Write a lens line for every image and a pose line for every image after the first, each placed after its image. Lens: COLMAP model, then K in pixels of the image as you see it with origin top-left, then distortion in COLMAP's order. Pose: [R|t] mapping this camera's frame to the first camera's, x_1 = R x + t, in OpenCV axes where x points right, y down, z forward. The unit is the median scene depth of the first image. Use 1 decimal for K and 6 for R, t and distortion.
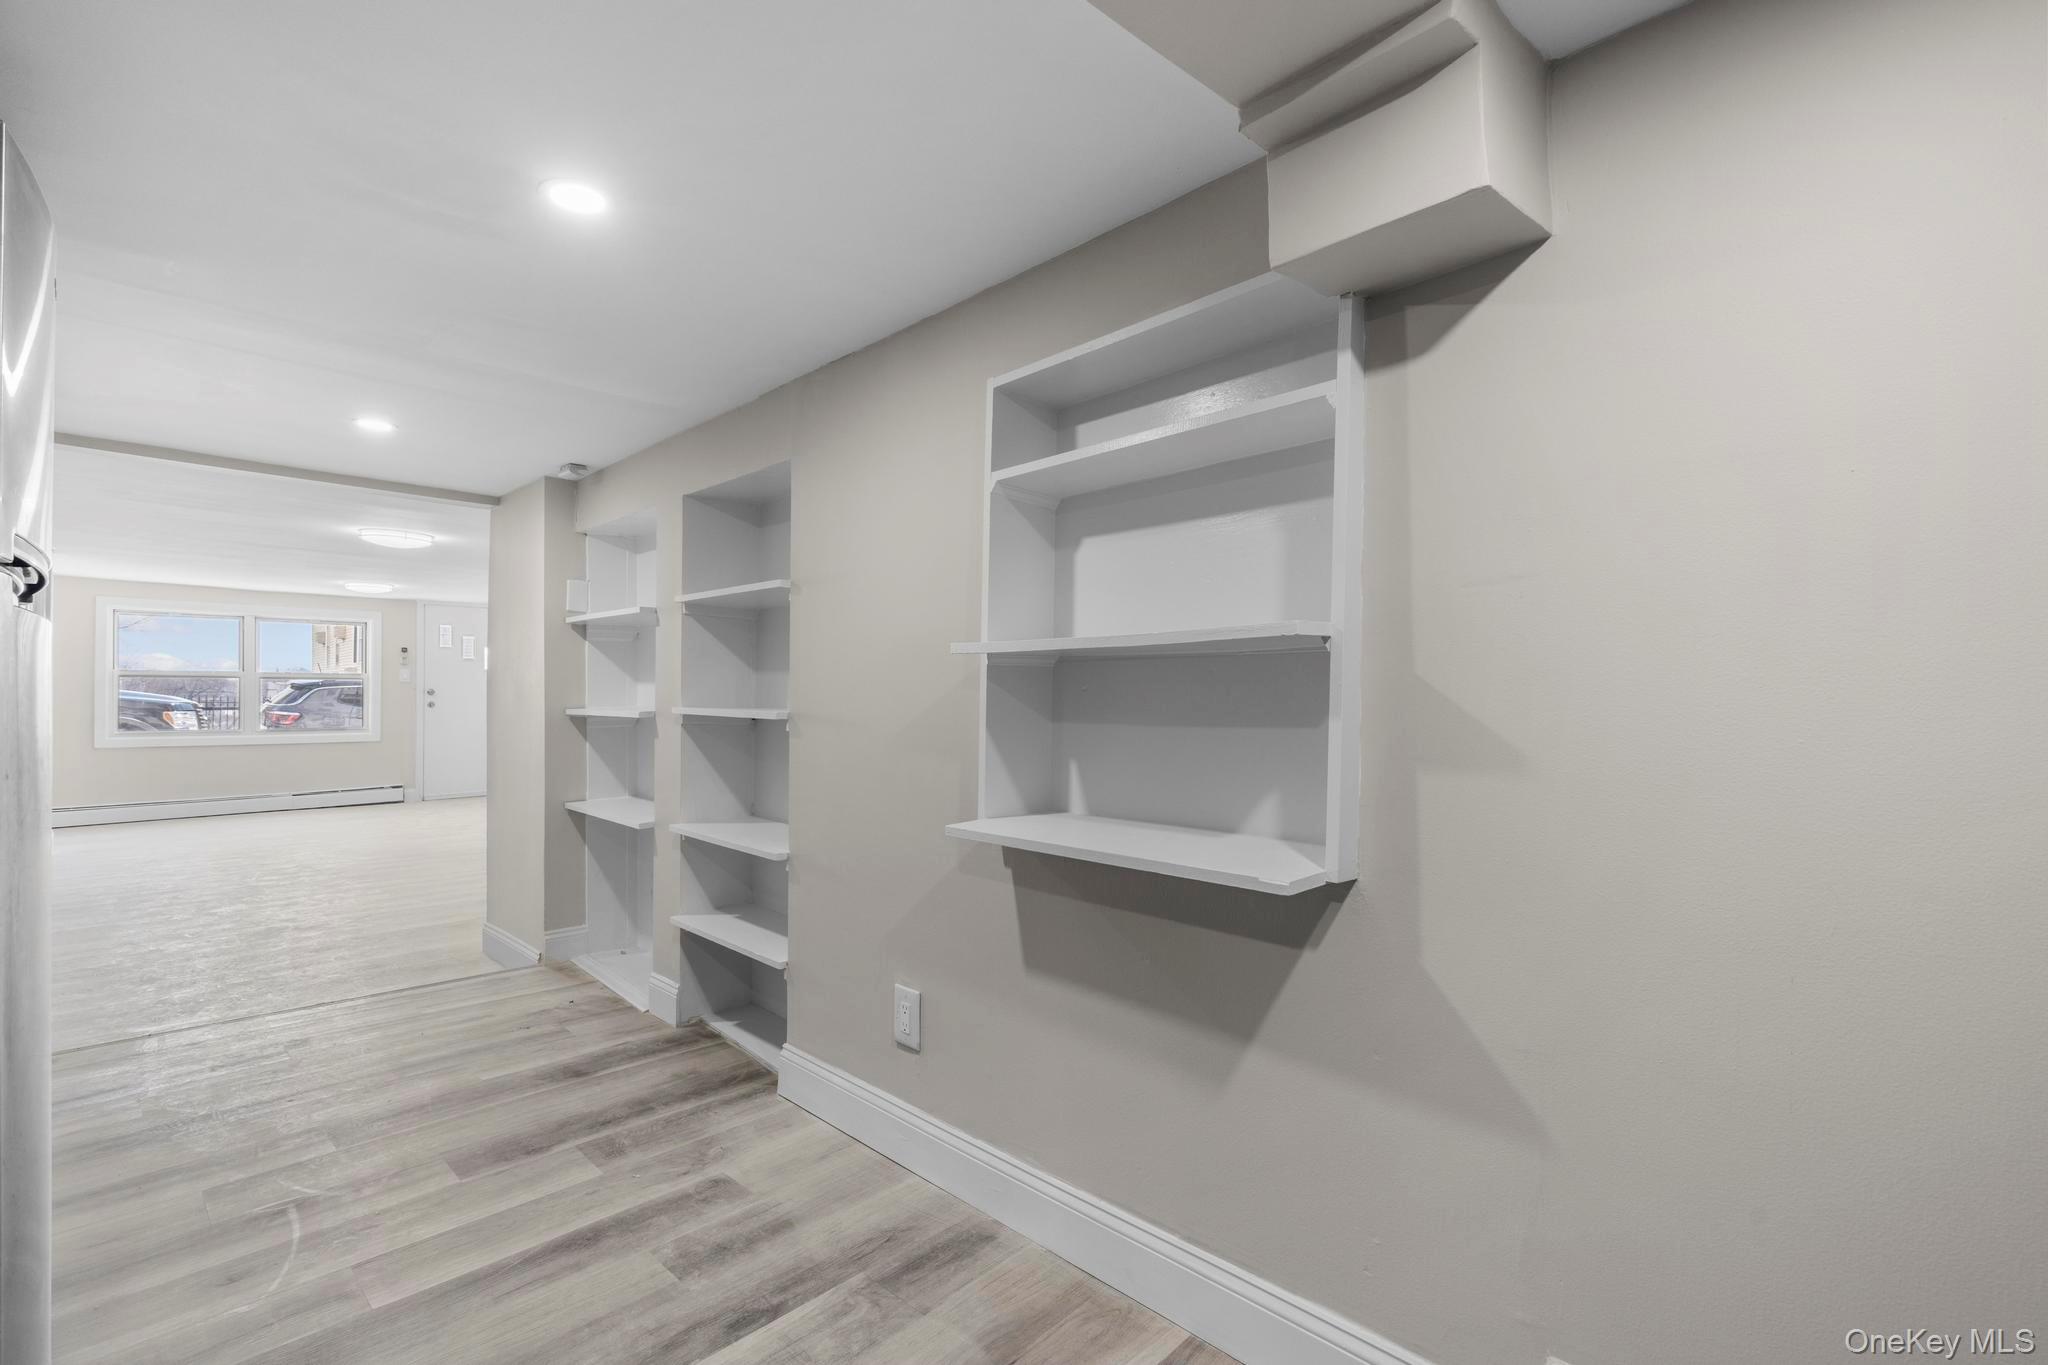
lens RADIAL K [[924.5, 0, 1020.6], [0, 924.5, 683.6], [0, 0, 1]] dist [-0.002546, 0.002813]
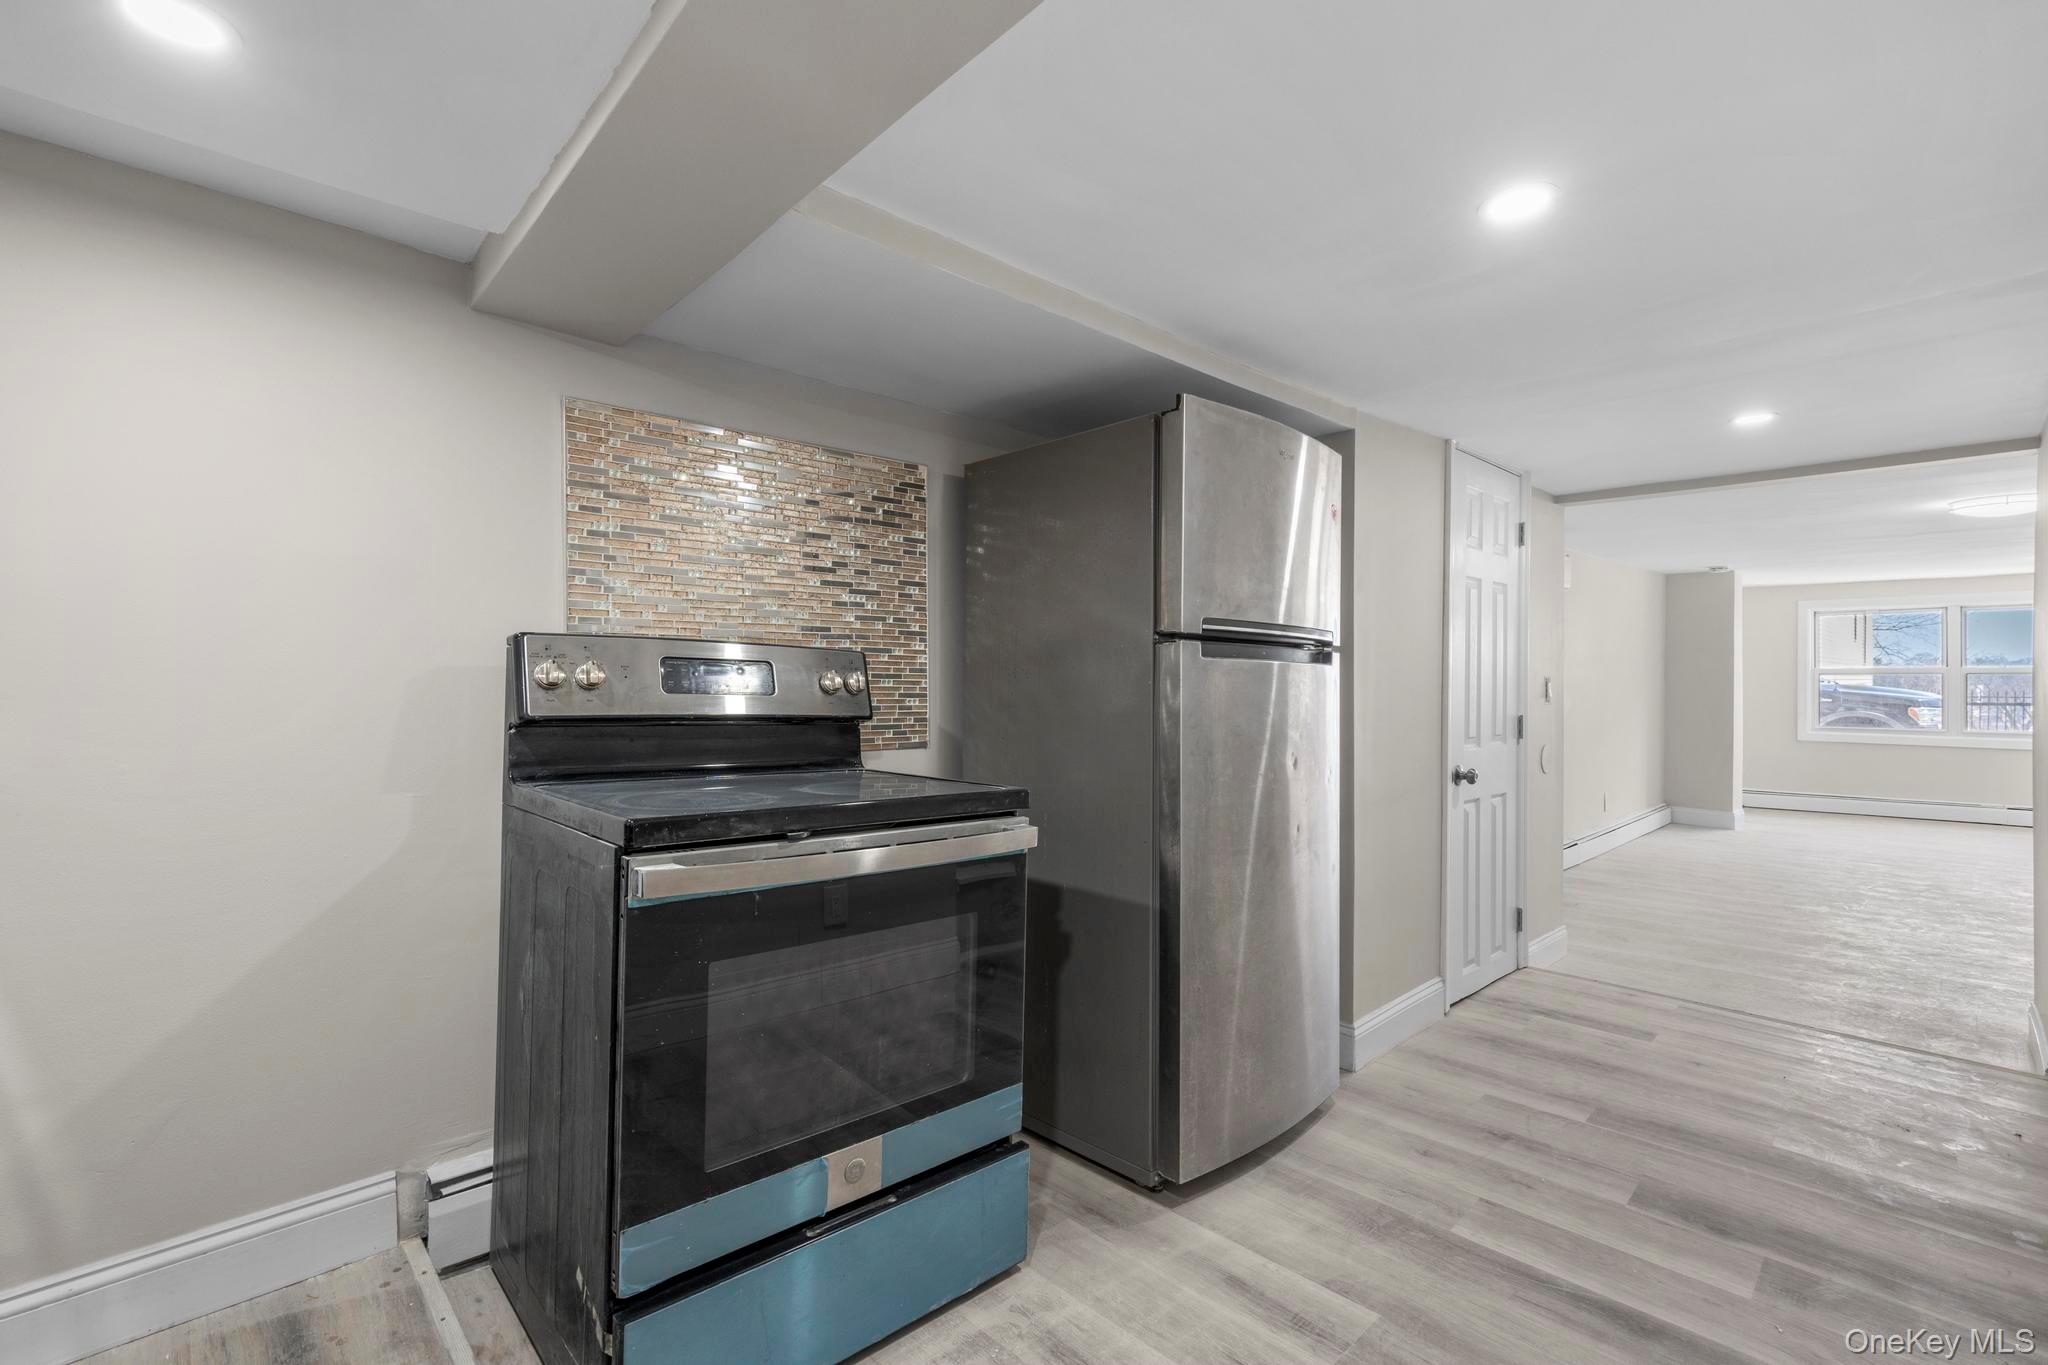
lens RADIAL K [[924.5, 0, 1022.9], [0, 924.5, 687.5], [0, 0, 1]] dist [-0.002546, 0.002813]
pose [[-0.014988, 0.005333, -0.999873, 0.295441], [0.008811, 0.999948, 0.005201, -0.016769], [0.999849, -0.008732, -0.015035, 0.293950]]
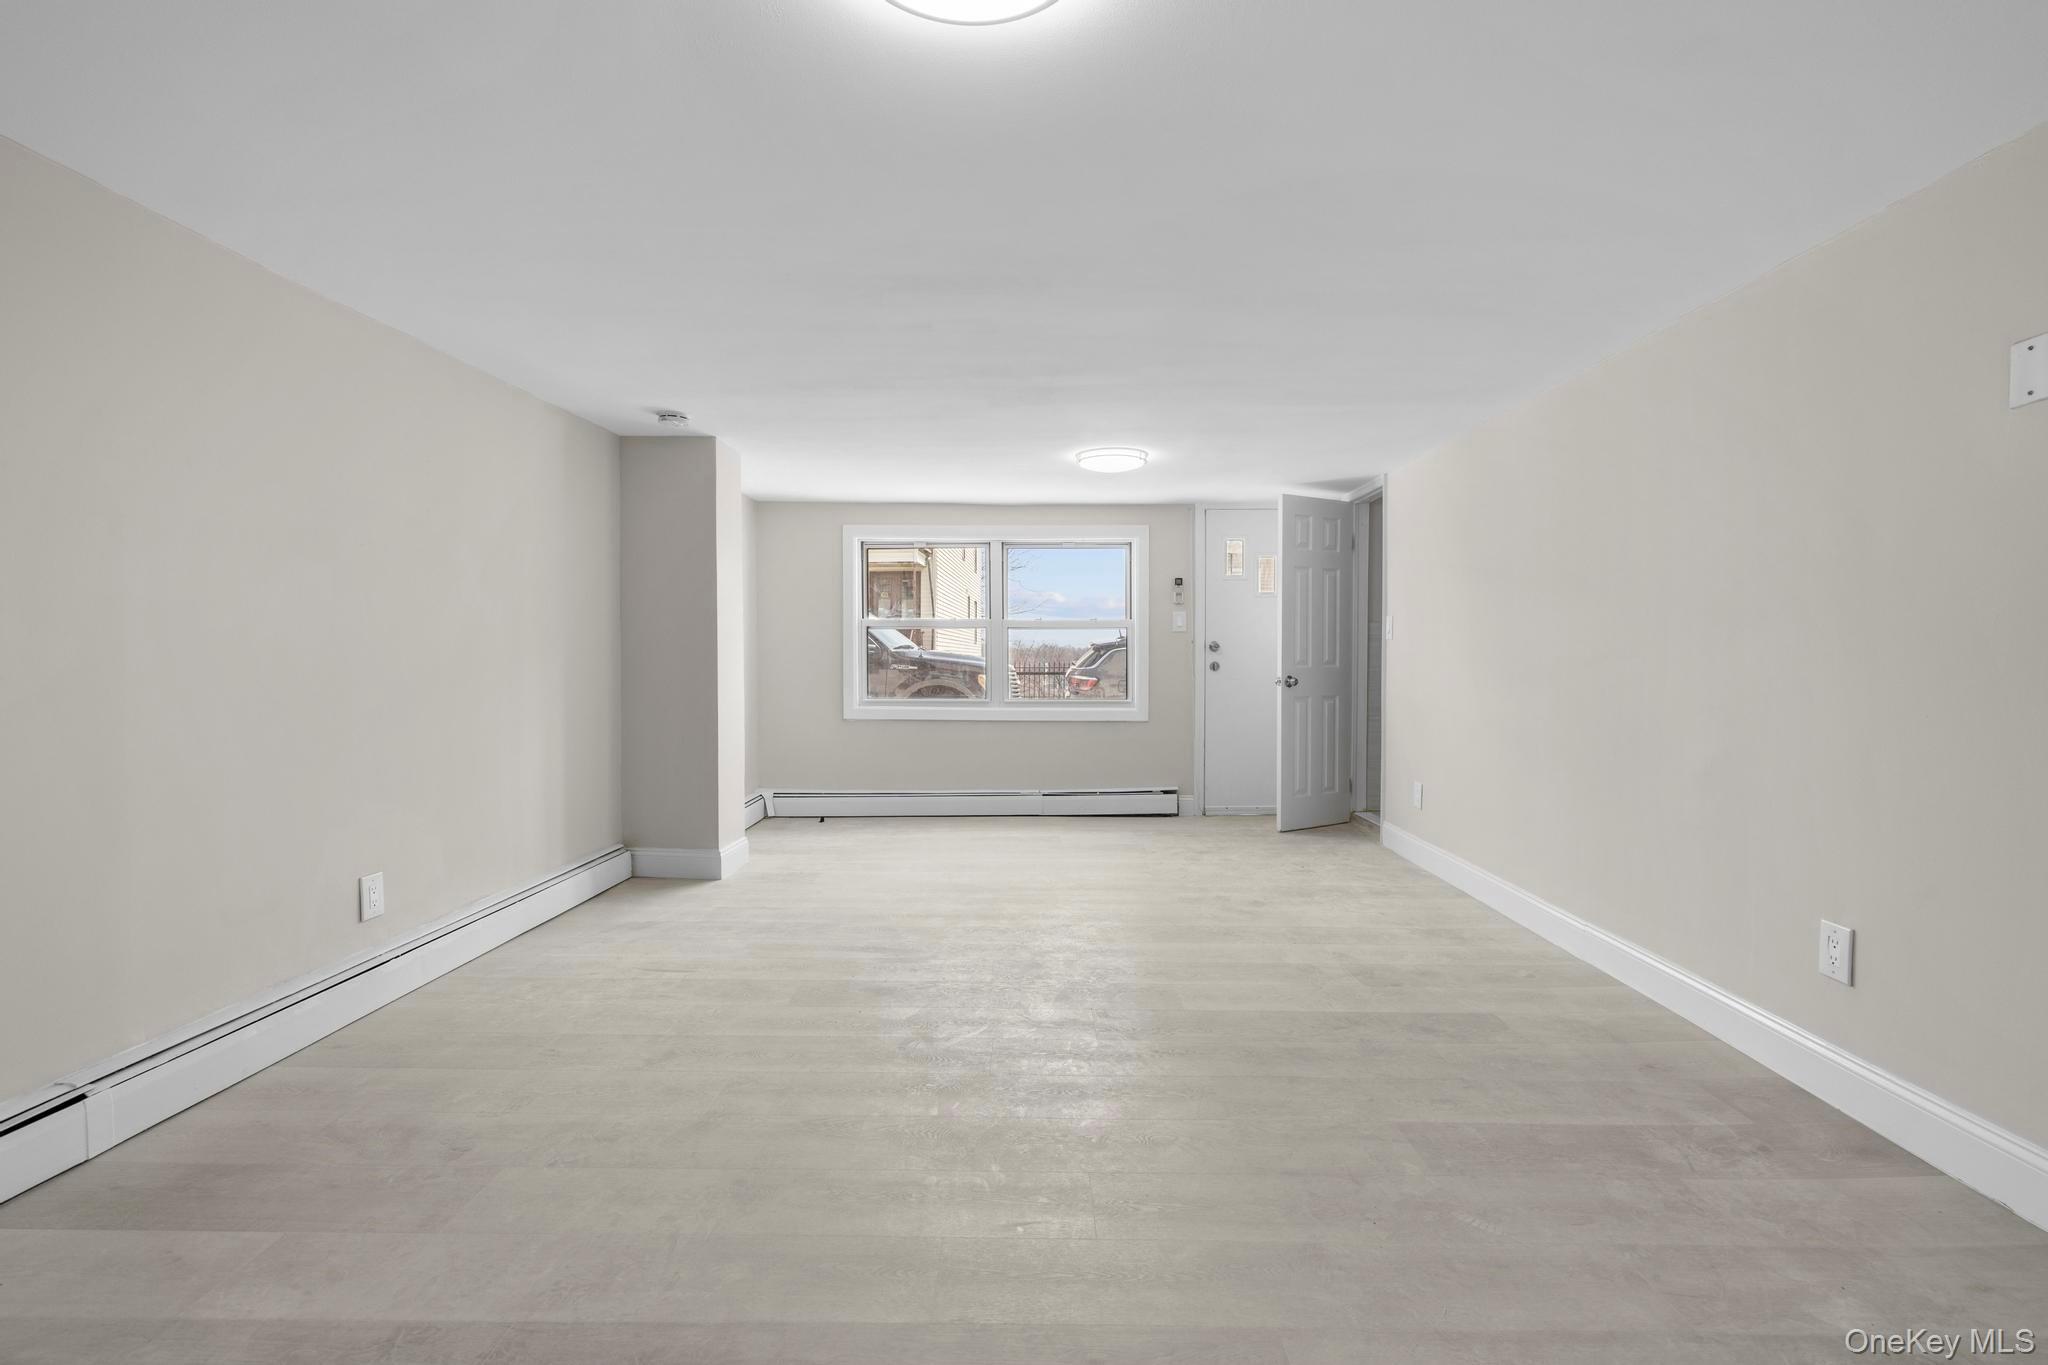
lens RADIAL K [[924.5, 0, 1031.1], [0, 924.5, 674.2], [0, 0, 1]] dist [-0.002546, 0.002813]
pose [[0.695873, 0.010169, -0.718092, -0.942415], [0.006227, 0.999777, 0.020192, 0.050231], [0.718137, -0.018522, 0.695655, 1.635556]]
